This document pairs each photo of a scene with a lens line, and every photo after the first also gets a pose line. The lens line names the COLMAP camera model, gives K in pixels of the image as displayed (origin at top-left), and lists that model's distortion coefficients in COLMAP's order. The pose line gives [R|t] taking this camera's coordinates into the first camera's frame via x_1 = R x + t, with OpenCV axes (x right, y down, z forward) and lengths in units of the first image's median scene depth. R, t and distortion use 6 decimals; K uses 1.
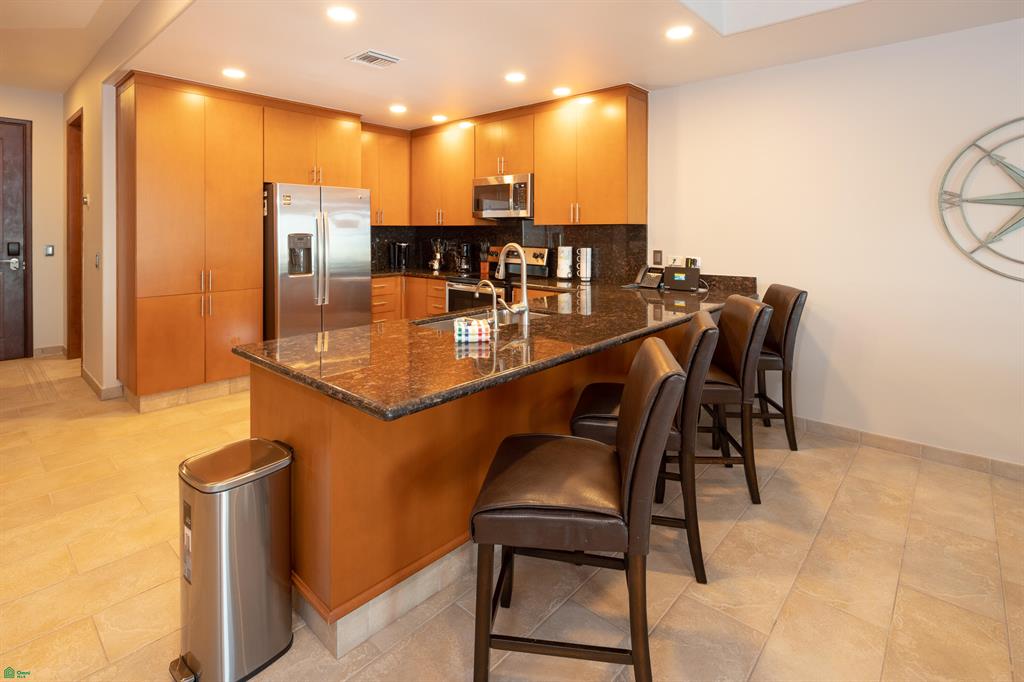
lens RADIAL K [[496.2, 0, 512.3], [0, 496.2, 235.2], [0, 0, 1]] dist [-0.000273, -0.002153]
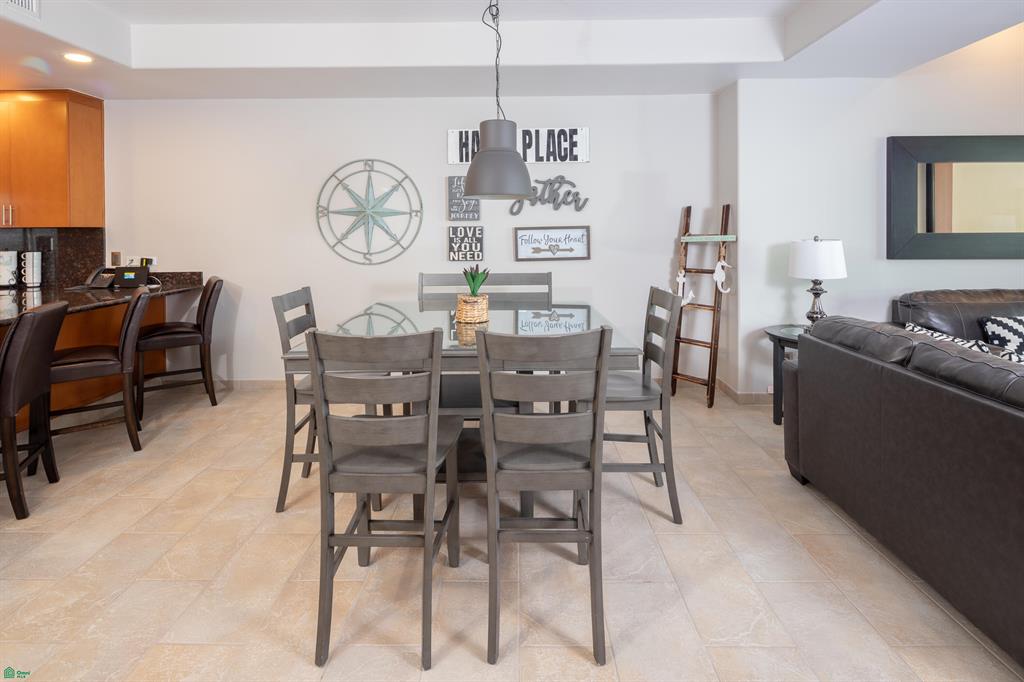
lens RADIAL K [[496.2, 0, 512.3], [0, 496.2, 235.2], [0, 0, 1]] dist [-0.000273, -0.002153]
pose [[0.752798, -0.011379, 0.658153, 0.225359], [0.012521, 0.999917, 0.002966, 0.002111], [-0.658133, 0.006008, 0.752878, -0.334285]]
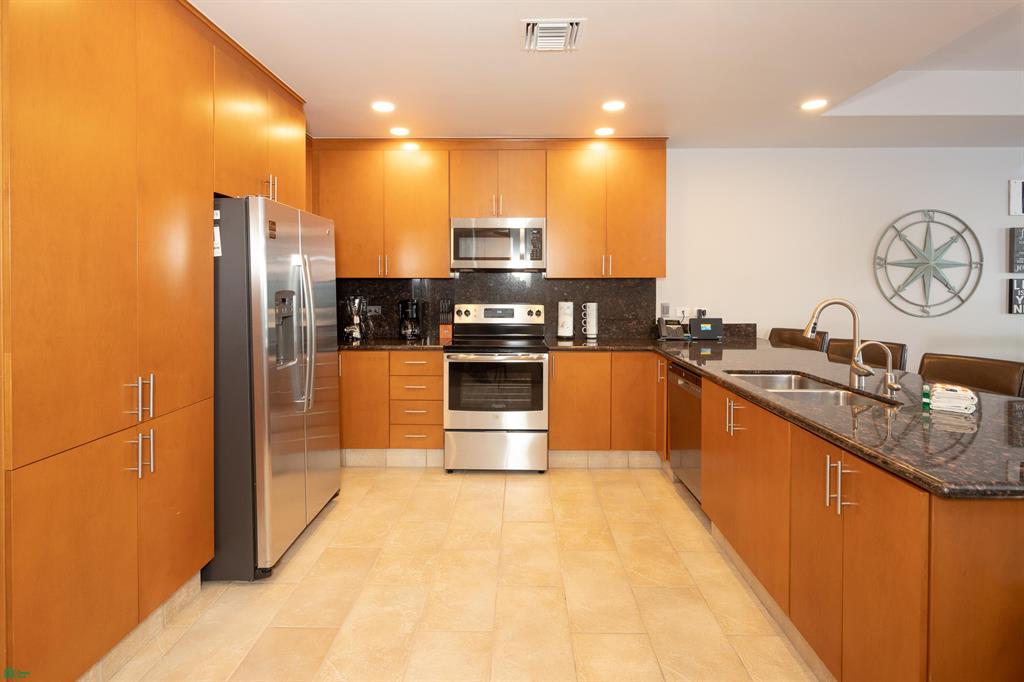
lens RADIAL K [[495.7, 0, 512.0], [0, 495.7, 291.1], [0, 0, 1]] dist [0.001527, -0.000136]
pose [[0.757577, -0.011210, 0.652650, -0.603981], [0.007781, 0.999937, 0.008143, -0.005472], [-0.652700, -0.001091, 0.757616, 0.406955]]
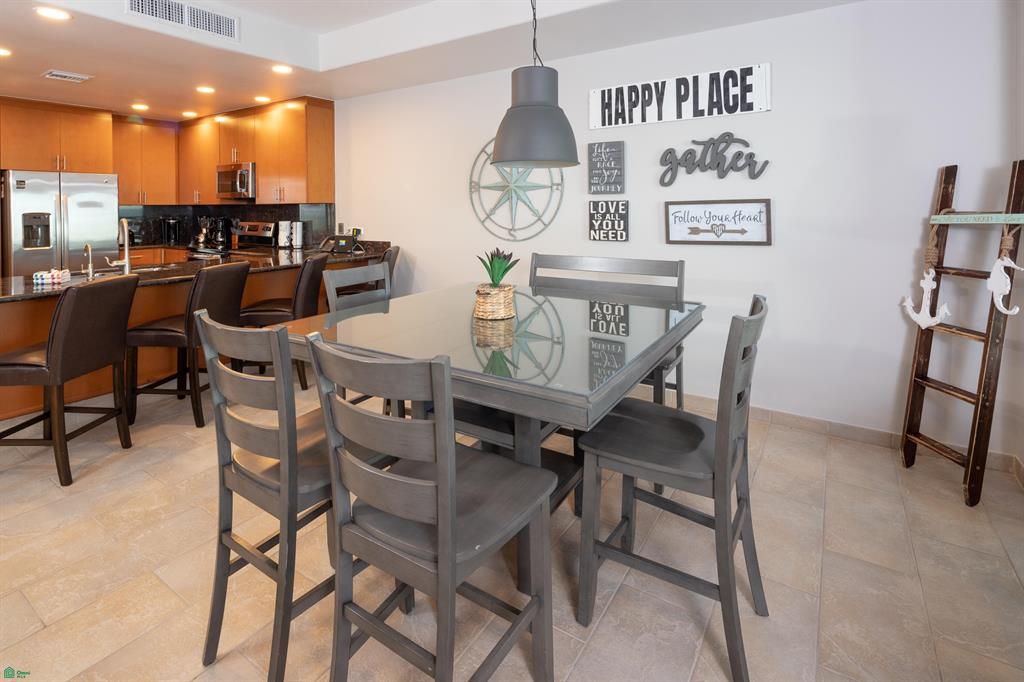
lens RADIAL K [[494.1, 0, 511.0], [0, 494.1, 212.5], [0, 0, 1]] dist [0.001389, -0.000234]
pose [[0.988626, -0.009593, 0.150089, 0.519912], [0.009149, 0.999952, 0.003646, 0.001894], [-0.150117, -0.002231, 0.988666, -0.338730]]
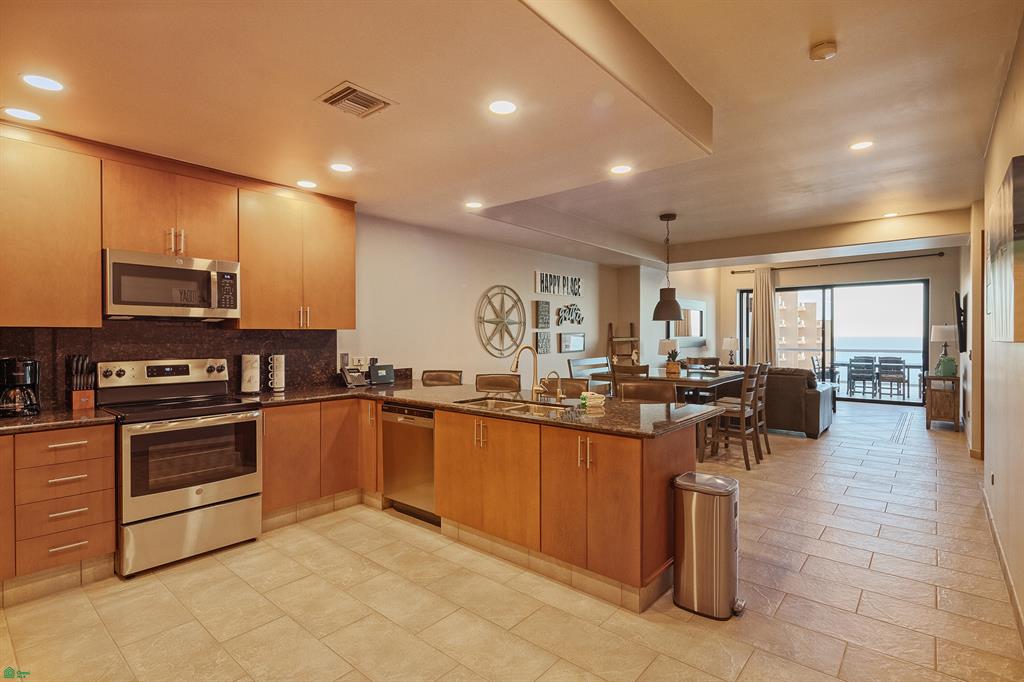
lens RADIAL K [[494.4, 0, 511.0], [0, 494.4, 339.7], [0, 0, 1]] dist [0.000951, -0.000074]
pose [[-0.021981, -0.009743, 0.999711, -0.798005], [0.010919, 0.999891, 0.009985, -0.006650], [-0.999699, 0.011135, -0.021872, 0.623629]]
